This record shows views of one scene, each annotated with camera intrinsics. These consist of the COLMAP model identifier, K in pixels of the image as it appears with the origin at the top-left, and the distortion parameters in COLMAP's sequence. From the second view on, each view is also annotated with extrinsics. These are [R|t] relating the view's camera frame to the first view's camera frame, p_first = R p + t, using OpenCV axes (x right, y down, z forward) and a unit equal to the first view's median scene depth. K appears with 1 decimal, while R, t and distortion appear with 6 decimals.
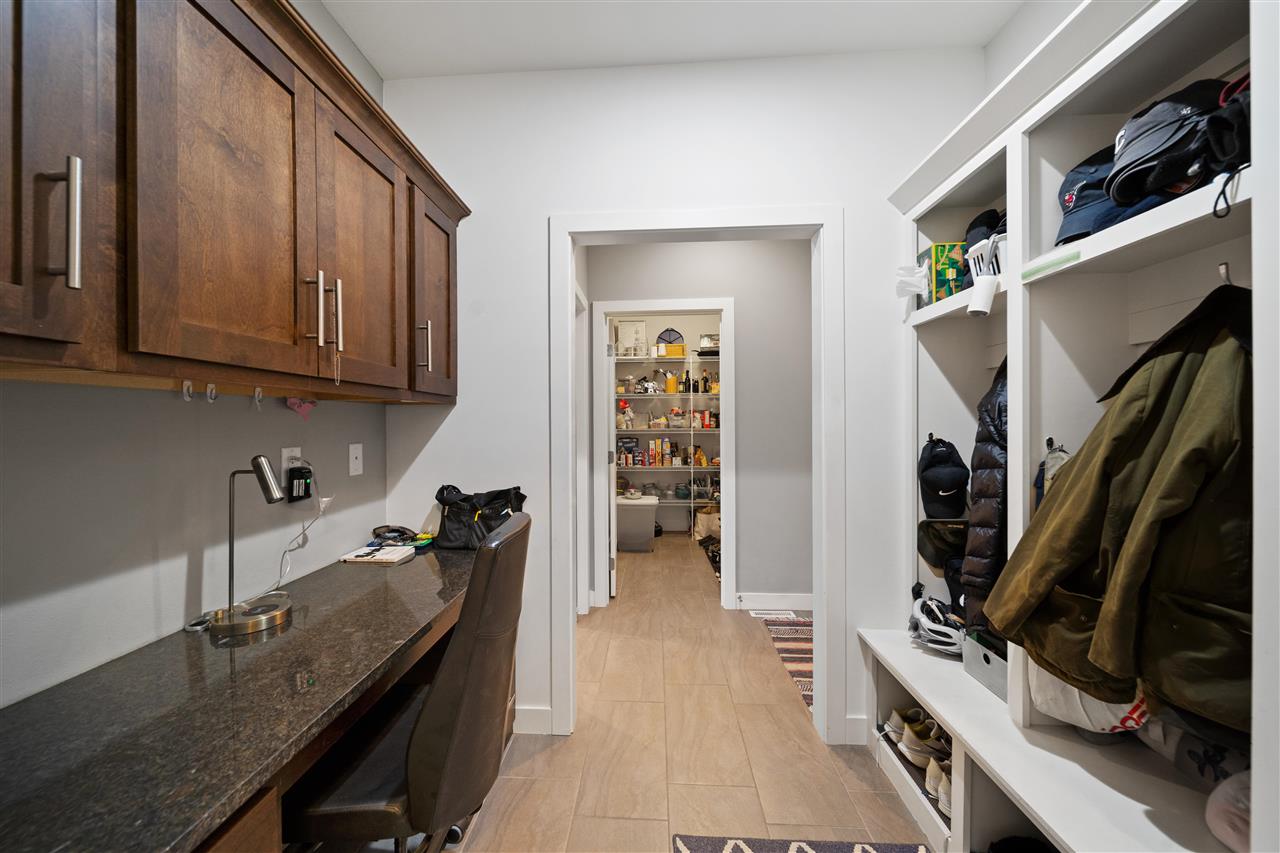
lens RADIAL K [[453.1, 0, 633.9], [0, 453.1, 425.2], [0, 0, 1]] dist [-0.002190, -0.000925]
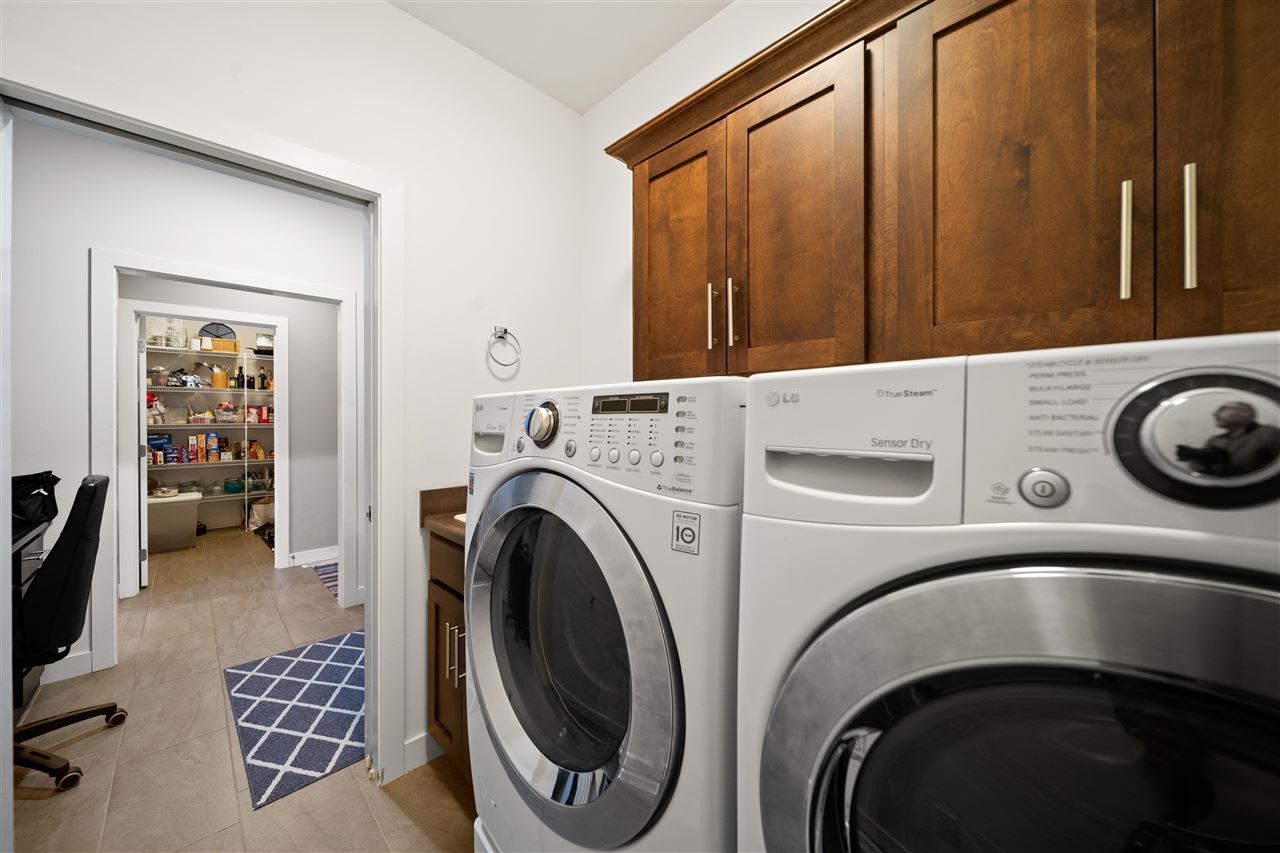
lens RADIAL K [[453.1, 0, 629.5], [0, 453.1, 419.3], [0, 0, 1]] dist [-0.002190, -0.000925]
pose [[0.680086, 0.002632, 0.733128, -0.032524], [-0.000185, 0.999994, -0.003418, 0.001381], [-0.733133, 0.002189, 0.680082, -0.337711]]
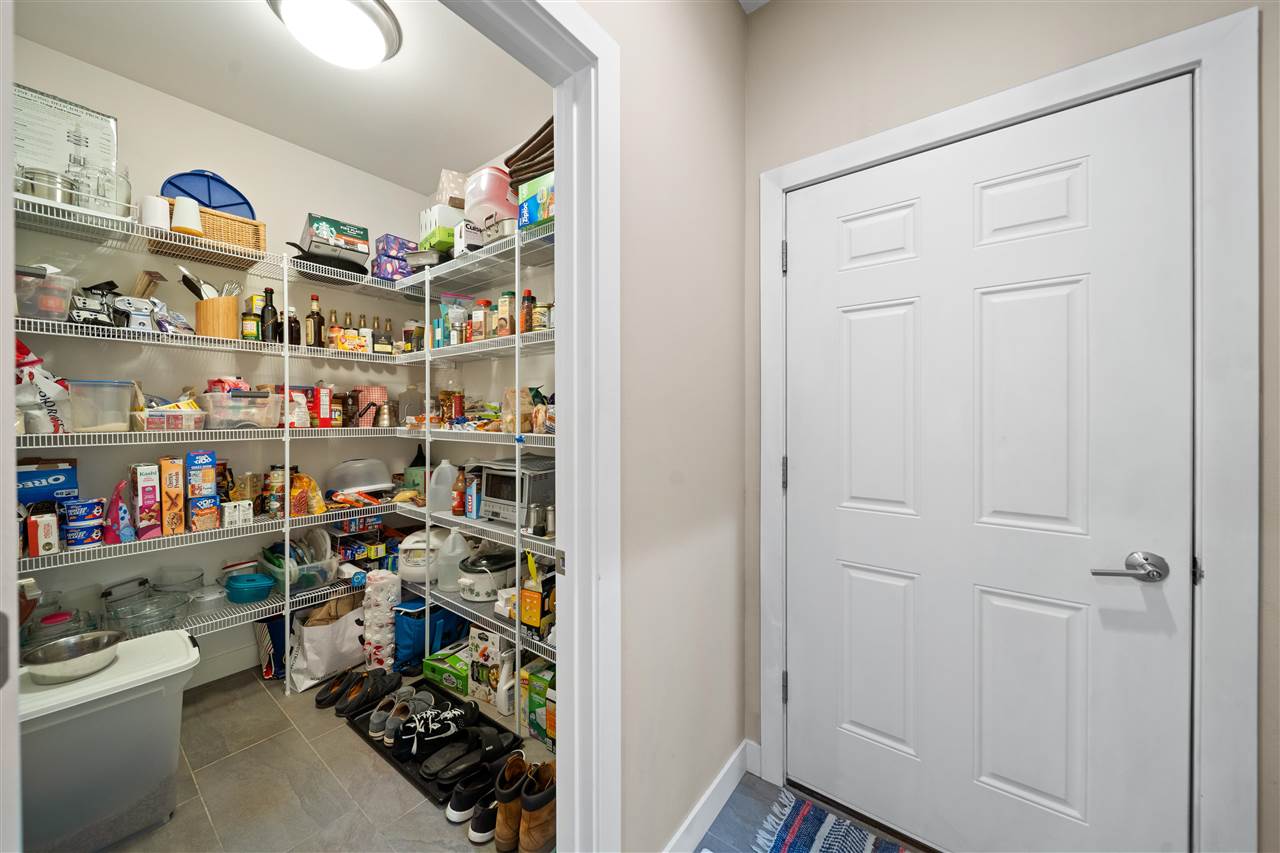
lens RADIAL K [[453.1, 0, 629.2], [0, 453.1, 417.6], [0, 0, 1]] dist [-0.002190, -0.000925]
pose [[0.559118, 0.000600, 0.829088, -0.040925], [0.001984, 0.999996, -0.002062, -0.001029], [-0.829086, 0.002797, 0.559115, 0.499320]]
